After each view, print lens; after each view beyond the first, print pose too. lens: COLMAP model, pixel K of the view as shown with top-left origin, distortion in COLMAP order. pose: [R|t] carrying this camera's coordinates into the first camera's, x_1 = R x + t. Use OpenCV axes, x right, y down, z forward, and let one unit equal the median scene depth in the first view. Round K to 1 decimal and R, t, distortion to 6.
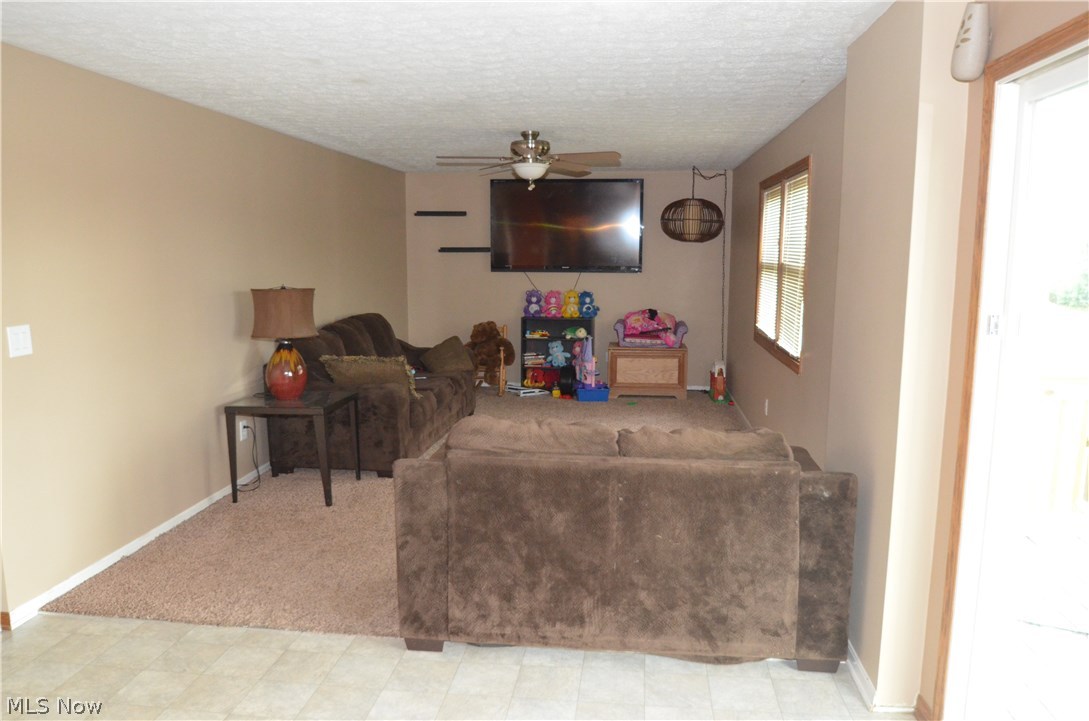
lens RADIAL K [[841.6, 0, 544.8], [0, 841.6, 358.8], [0, 0, 1]] dist [-0.015480, -0.001095]
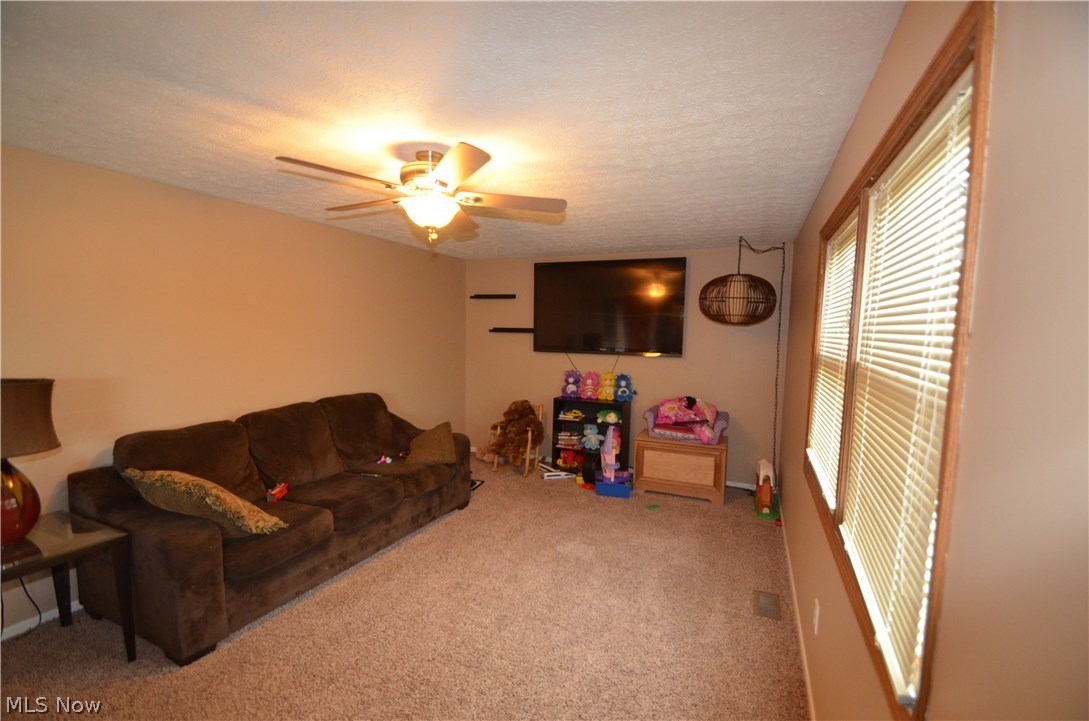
lens RADIAL K [[467.6, 0, 546.4], [0, 467.6, 371.5], [0, 0, 1]] dist [0.004930, 0.000018]
pose [[0.953062, 0.040017, -0.300119, 0.130310], [-0.054115, 0.997780, -0.038807, -0.058843], [0.297900, 0.053226, 0.953112, 0.465396]]
